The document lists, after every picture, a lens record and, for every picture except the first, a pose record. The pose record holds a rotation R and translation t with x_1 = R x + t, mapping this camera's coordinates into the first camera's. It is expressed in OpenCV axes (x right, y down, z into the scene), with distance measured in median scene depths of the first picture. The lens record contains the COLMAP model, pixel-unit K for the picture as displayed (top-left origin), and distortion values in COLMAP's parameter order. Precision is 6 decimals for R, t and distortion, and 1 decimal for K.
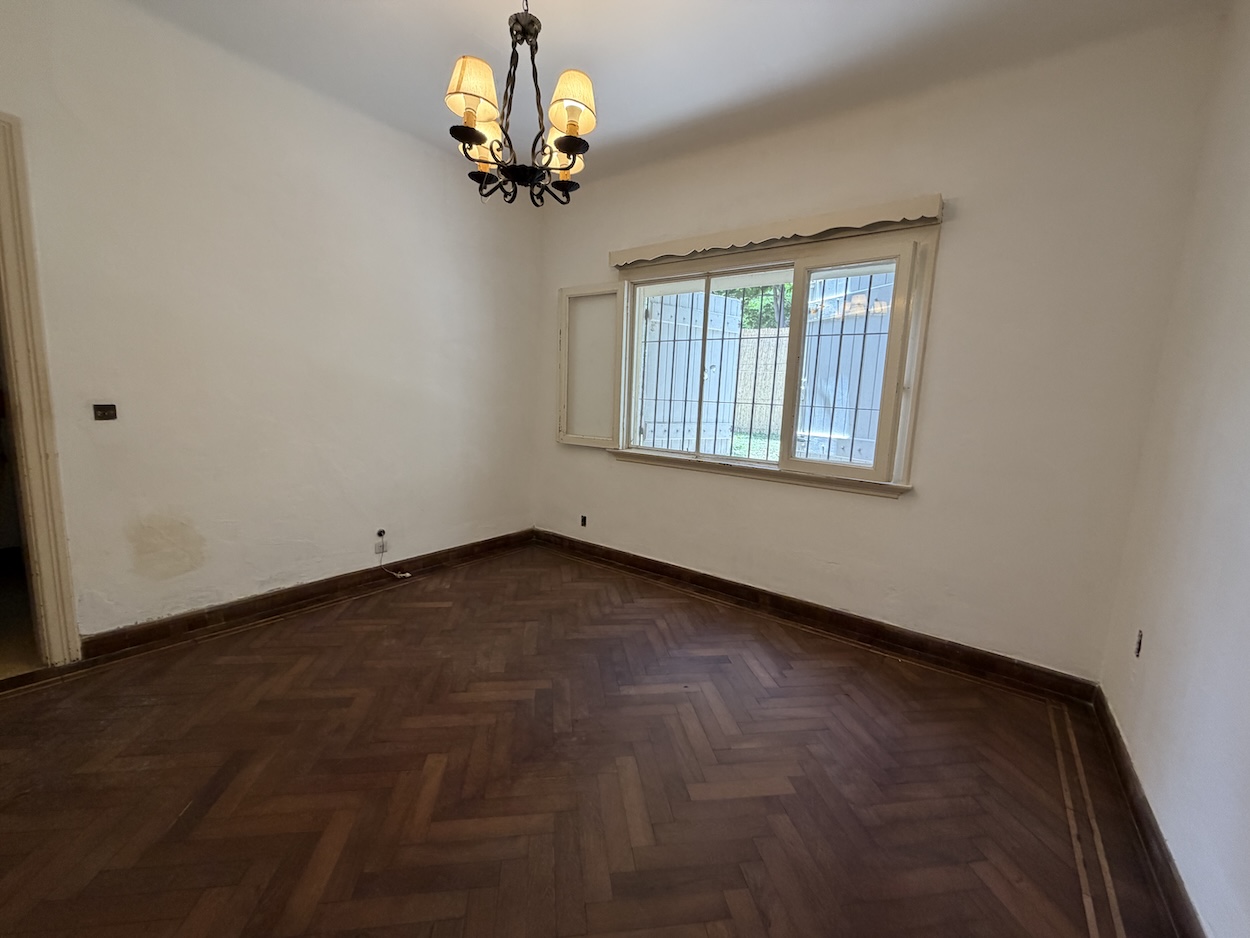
lens RADIAL K [[499.8, 0, 620.1], [0, 499.8, 470.4], [0, 0, 1]] dist [-0.001513, -0.000498]
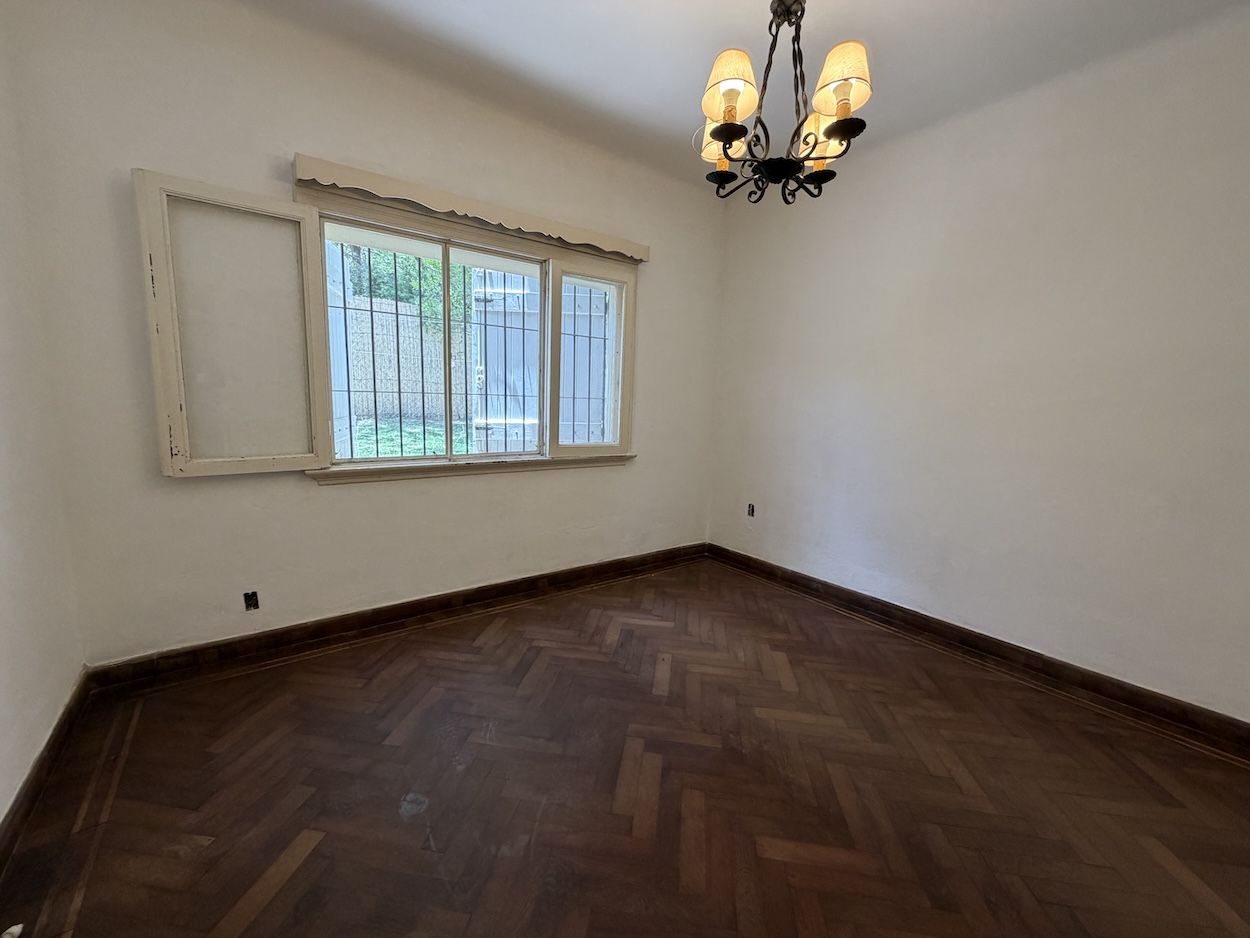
lens RADIAL K [[499.8, 0, 624.6], [0, 499.8, 469.1], [0, 0, 1]] dist [-0.001513, -0.000498]
pose [[0.277595, -0.171141, 0.945332, -0.620661], [0.117230, 0.982686, 0.143479, -0.107788], [-0.953519, 0.070992, 0.292852, 0.520585]]
